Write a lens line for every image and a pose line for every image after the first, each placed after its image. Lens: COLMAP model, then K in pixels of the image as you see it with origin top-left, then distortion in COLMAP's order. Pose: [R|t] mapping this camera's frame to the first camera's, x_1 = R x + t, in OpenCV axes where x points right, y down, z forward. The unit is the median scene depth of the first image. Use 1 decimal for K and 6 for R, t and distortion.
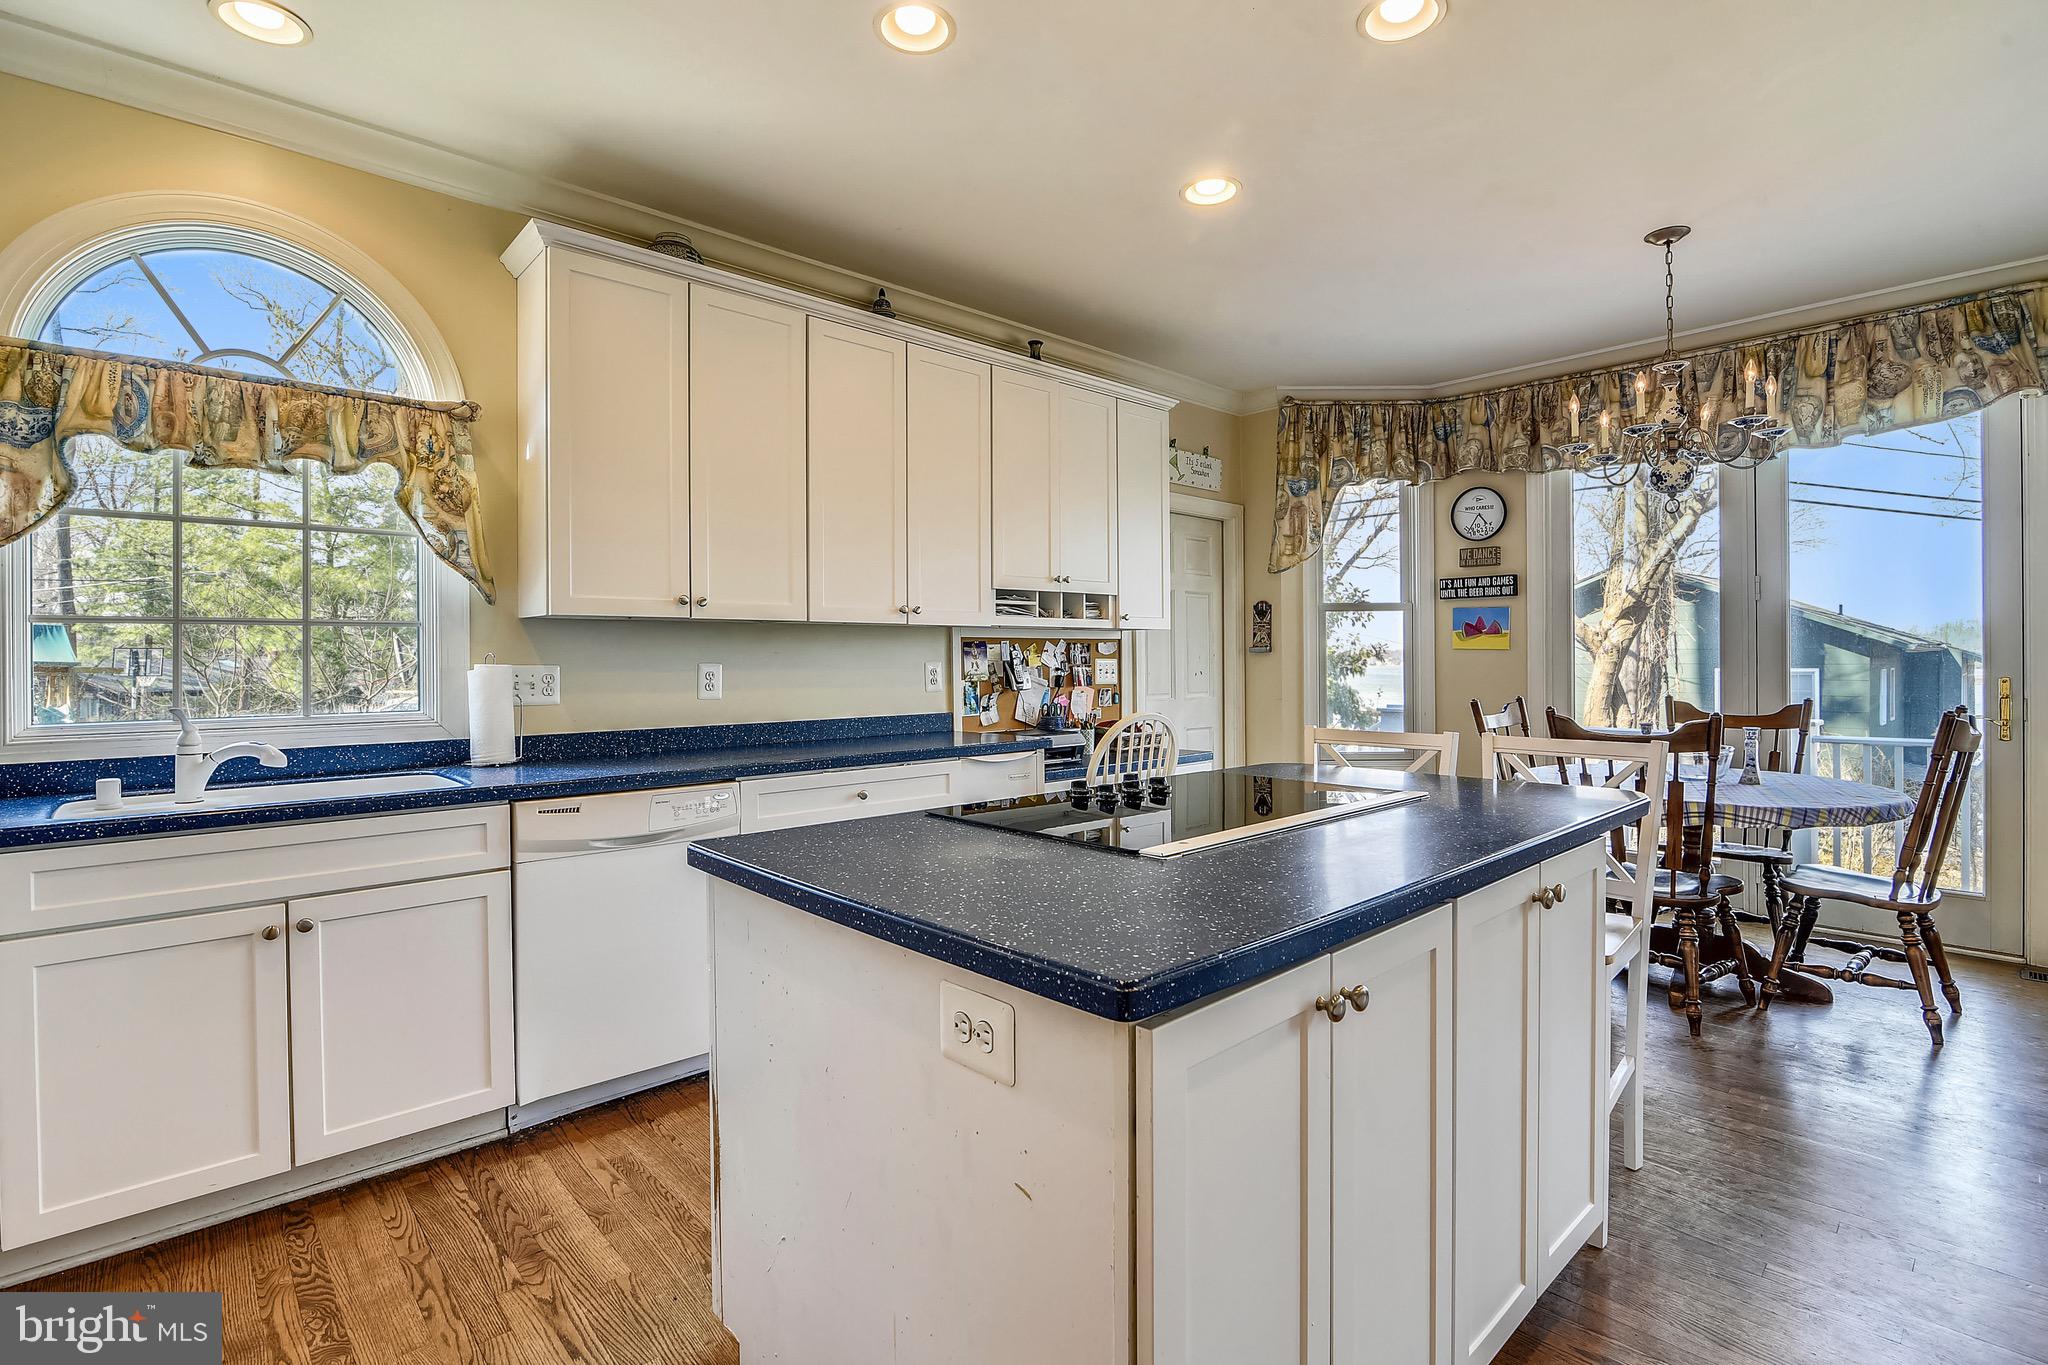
lens RADIAL K [[908.7, 0, 1089.2], [0, 908.7, 661.2], [0, 0, 1]] dist [-0.004417, 0.002881]
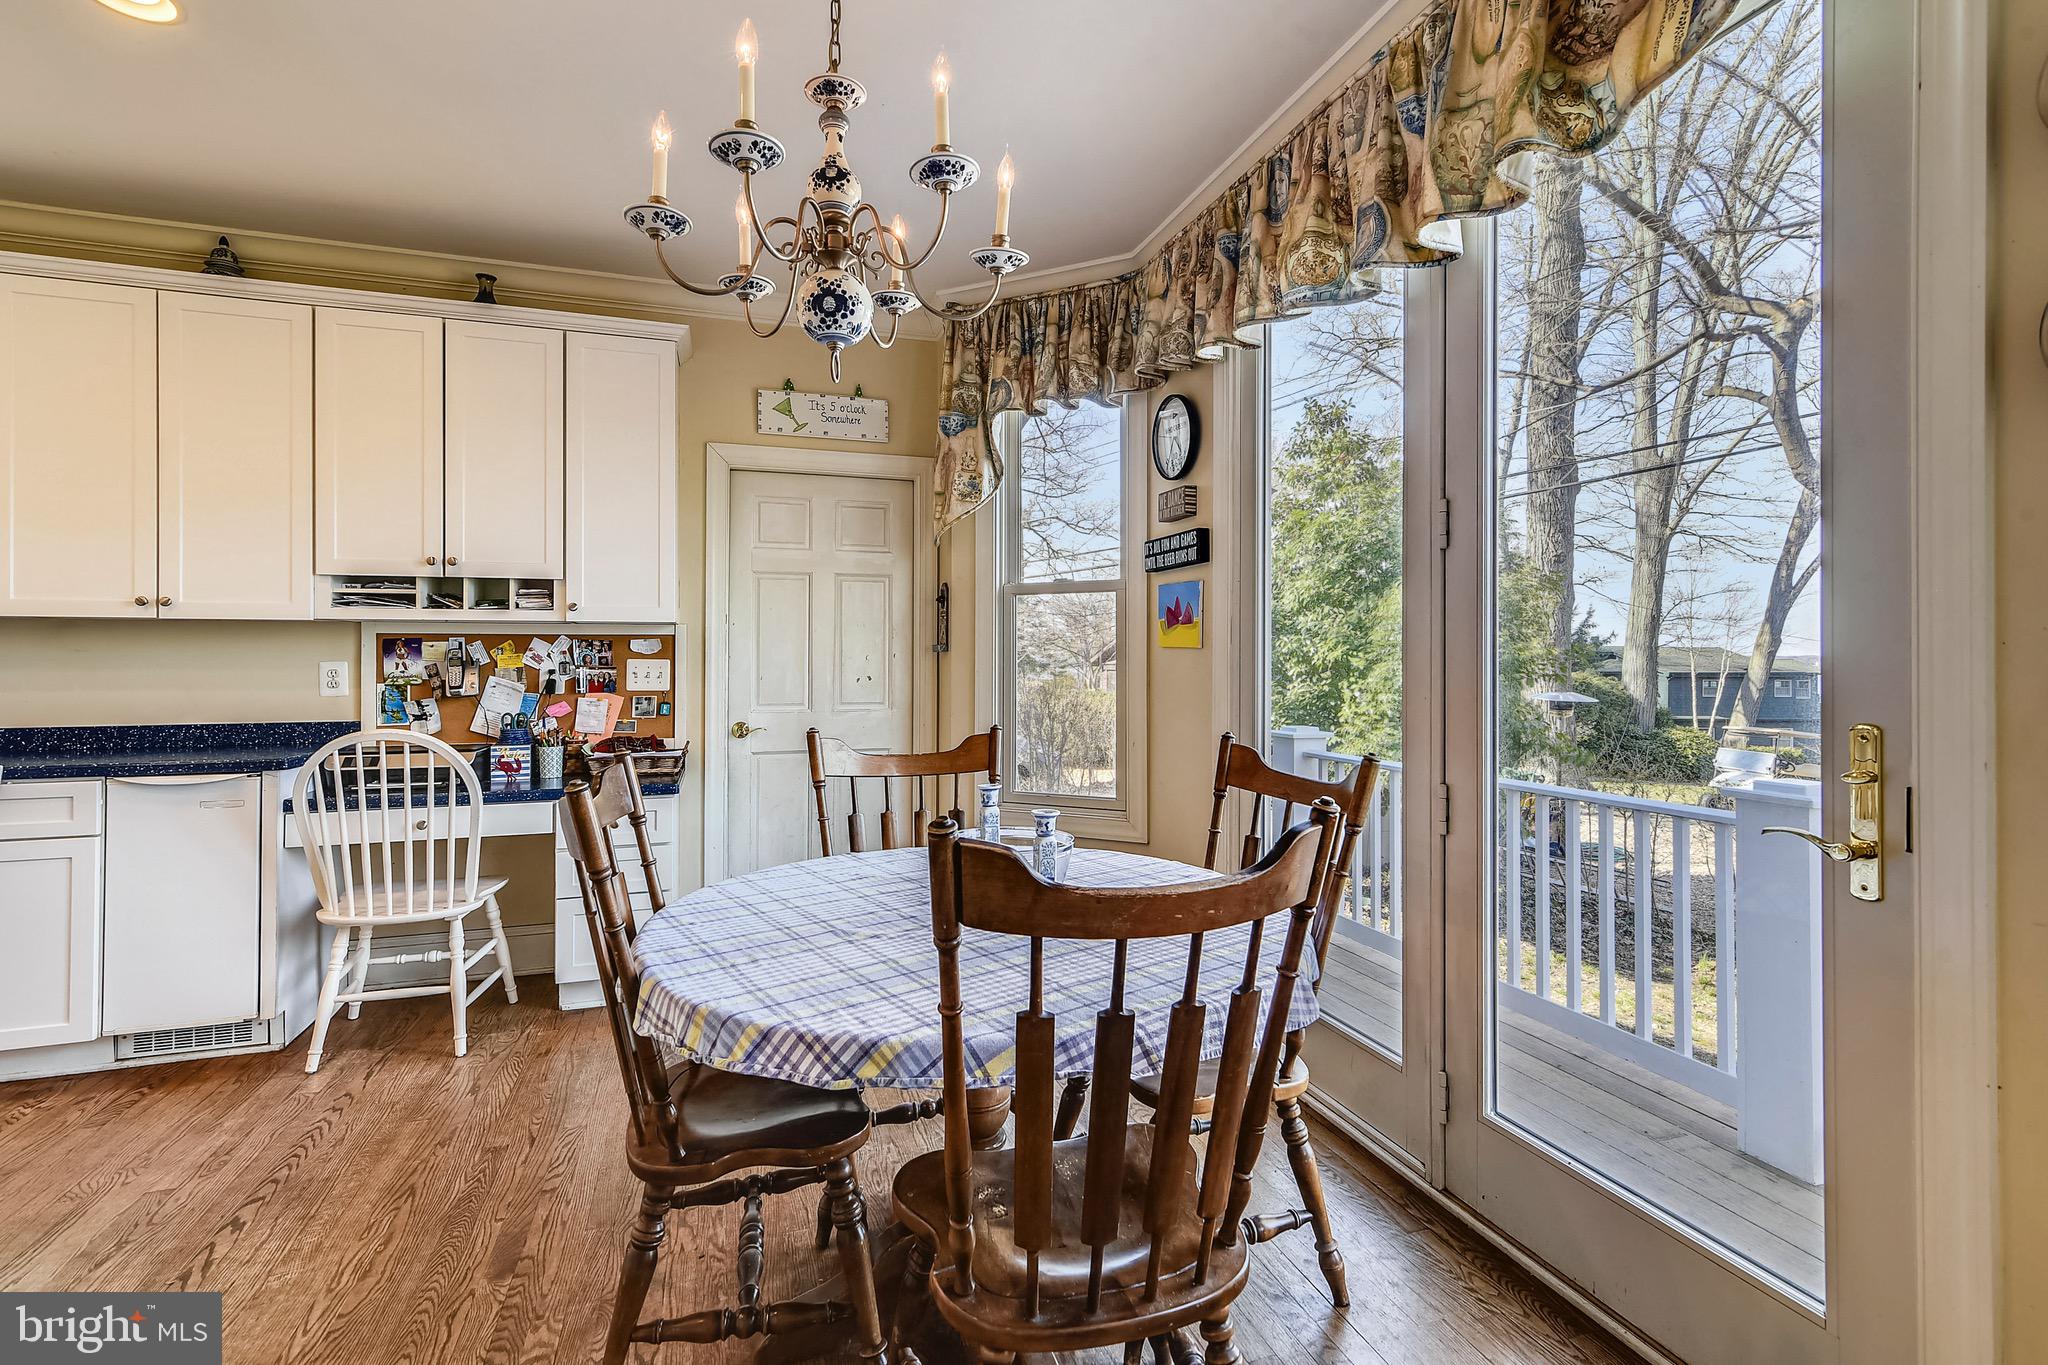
lens RADIAL K [[908.7, 0, 1012.4], [0, 908.7, 651.2], [0, 0, 1]] dist [-0.004417, 0.002881]
pose [[0.907179, 0.002671, -0.420736, 0.733409], [-0.006632, 0.999946, -0.007954, -0.006520], [0.420692, 0.010006, 0.907148, 0.457369]]
